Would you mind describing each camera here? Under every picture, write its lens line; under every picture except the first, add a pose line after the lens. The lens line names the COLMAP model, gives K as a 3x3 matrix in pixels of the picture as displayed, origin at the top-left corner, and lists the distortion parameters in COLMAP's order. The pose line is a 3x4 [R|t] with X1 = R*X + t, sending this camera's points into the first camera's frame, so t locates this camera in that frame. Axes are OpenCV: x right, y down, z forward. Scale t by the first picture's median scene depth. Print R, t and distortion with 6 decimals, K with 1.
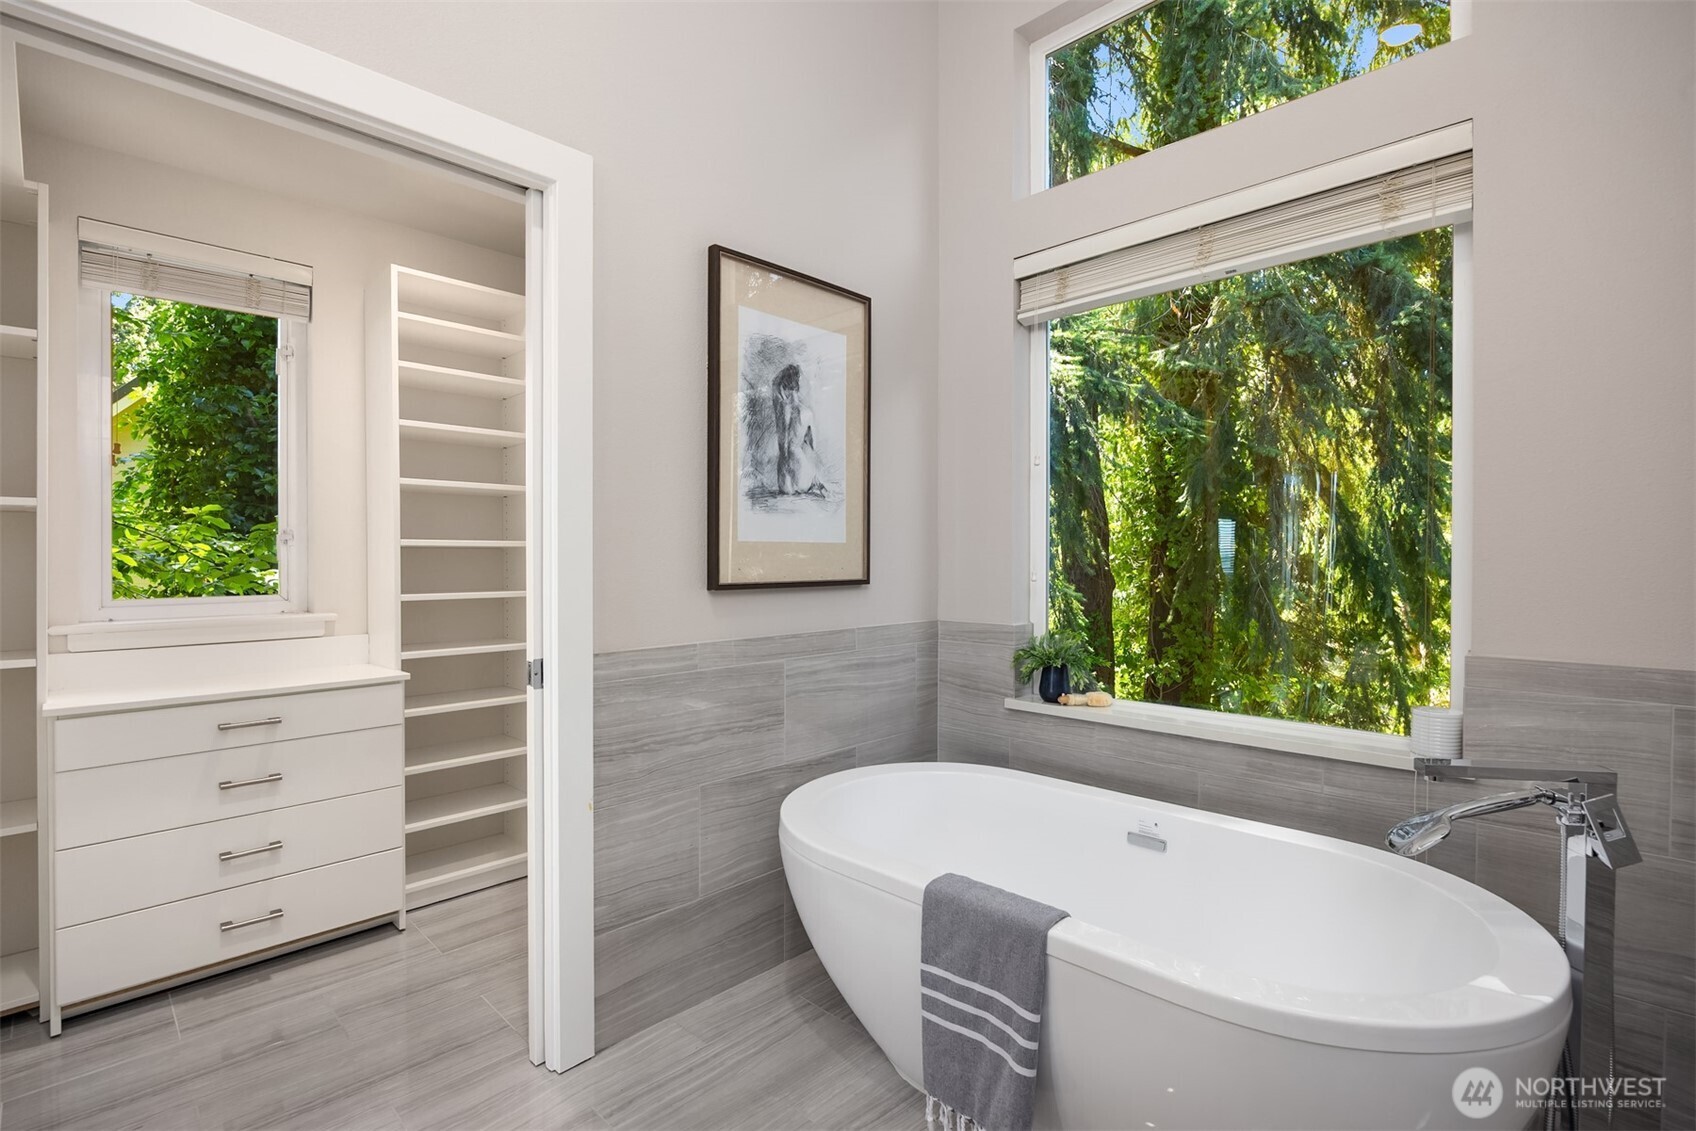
lens RADIAL K [[784.0, 0, 849.9], [0, 784.0, 559.2], [0, 0, 1]] dist [-0.001114, -0.000100]
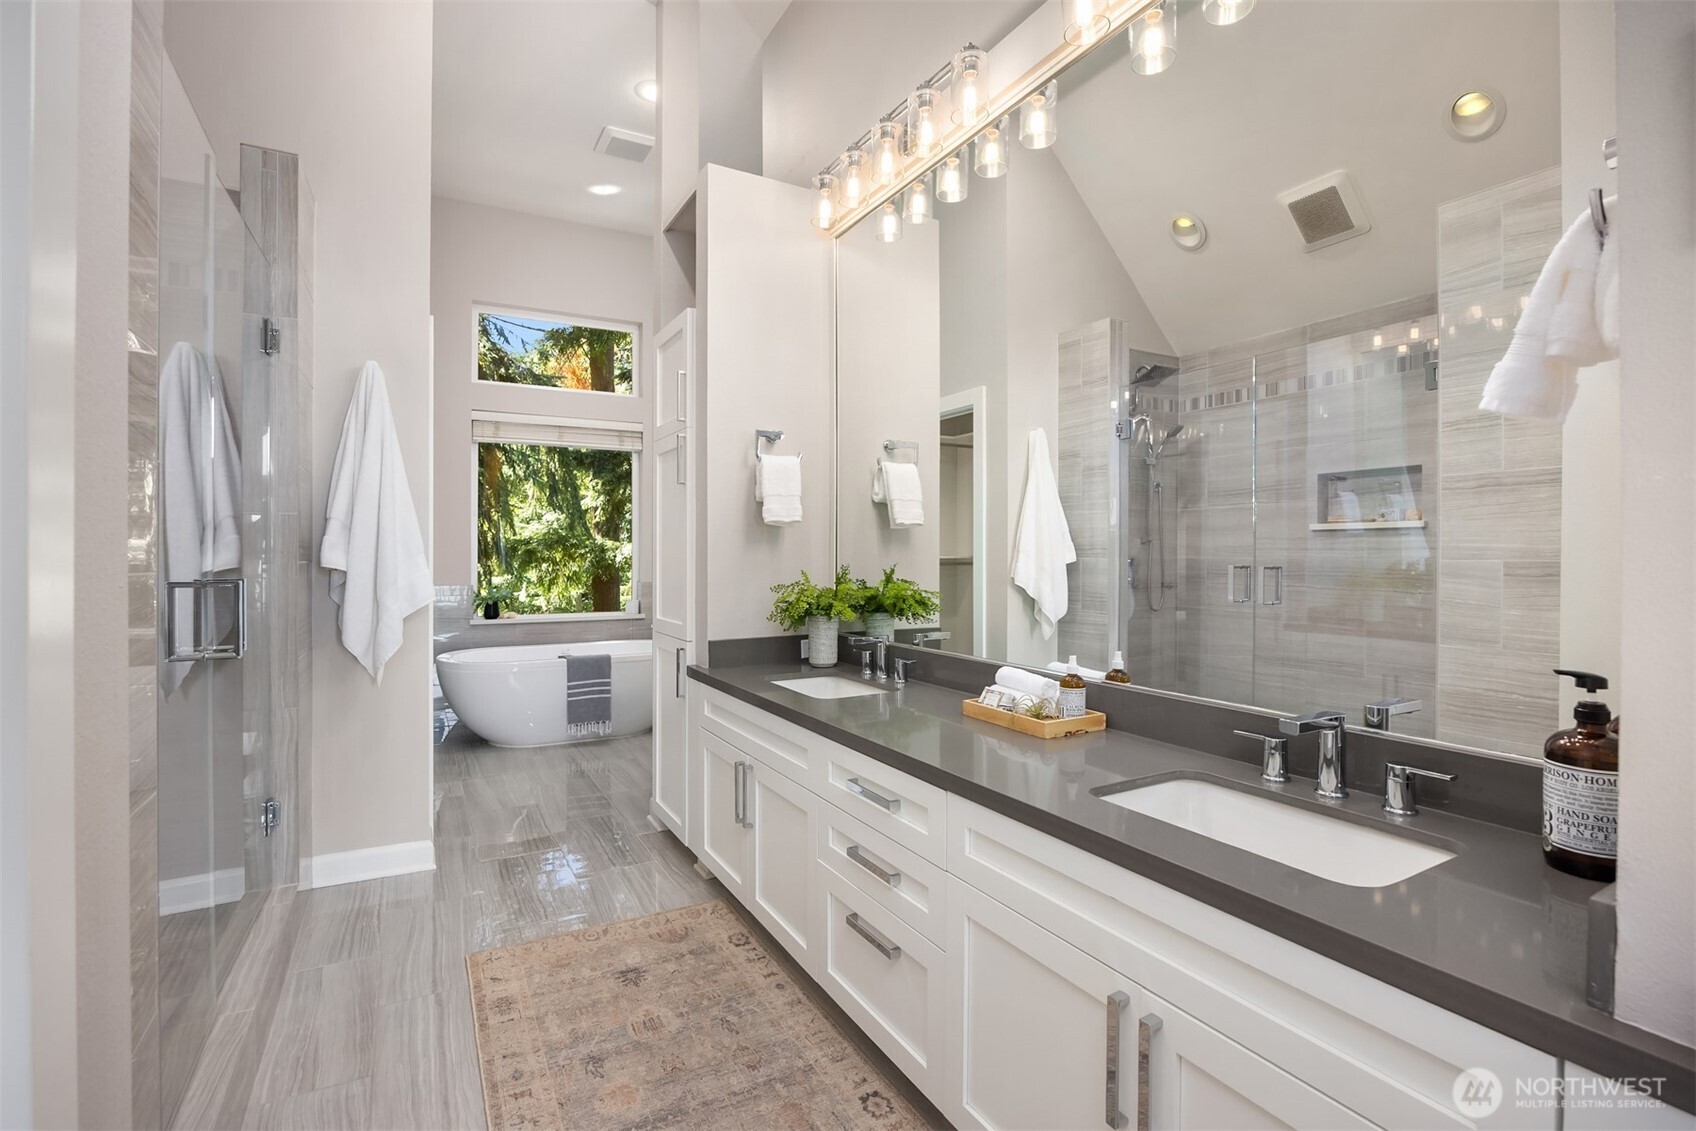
lens RADIAL K [[784.0, 0, 844.5], [0, 784.0, 564.3], [0, 0, 1]] dist [-0.001114, -0.000100]
pose [[0.295788, -0.002745, 0.955250, -1.974836], [0.004944, 0.999987, 0.001343, 0.038590], [-0.955241, 0.004326, 0.295797, -0.746752]]
